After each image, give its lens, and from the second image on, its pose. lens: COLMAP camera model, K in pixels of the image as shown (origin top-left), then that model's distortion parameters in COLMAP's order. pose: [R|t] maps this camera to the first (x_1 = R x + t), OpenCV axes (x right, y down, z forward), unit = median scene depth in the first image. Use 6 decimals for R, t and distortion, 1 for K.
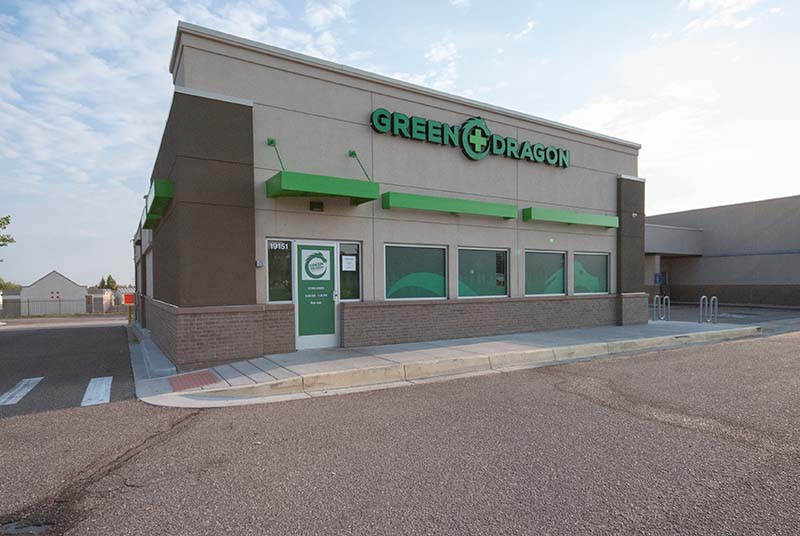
lens RADIAL K [[383.0, 0, 394.6], [0, 383.0, 292.1], [0, 0, 1]] dist [0.004100, 0.000318]
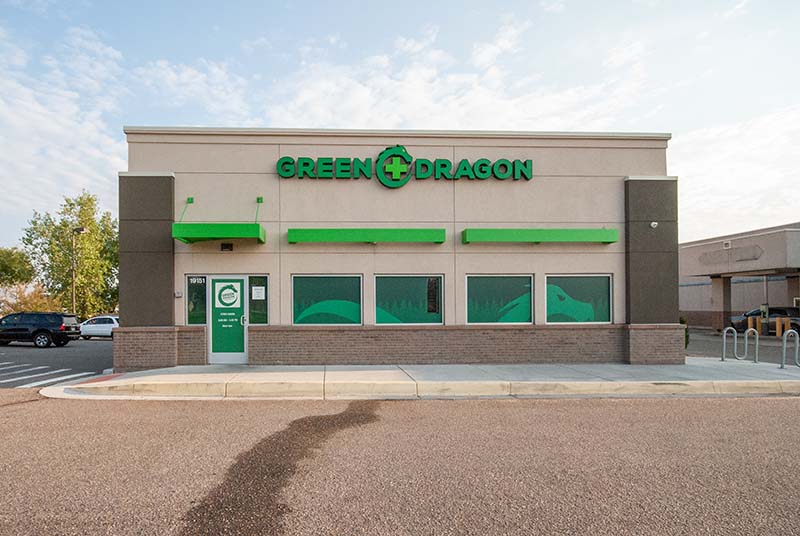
lens RADIAL K [[361.3, 0, 390.6], [0, 361.3, 306.3], [0, 0, 1]] dist [-0.003989, -0.003295]
pose [[0.907483, 0.004231, -0.420067, 0.642817], [-0.013085, 0.999749, -0.018198, -0.017581], [0.419885, 0.022011, 0.907310, 0.153892]]
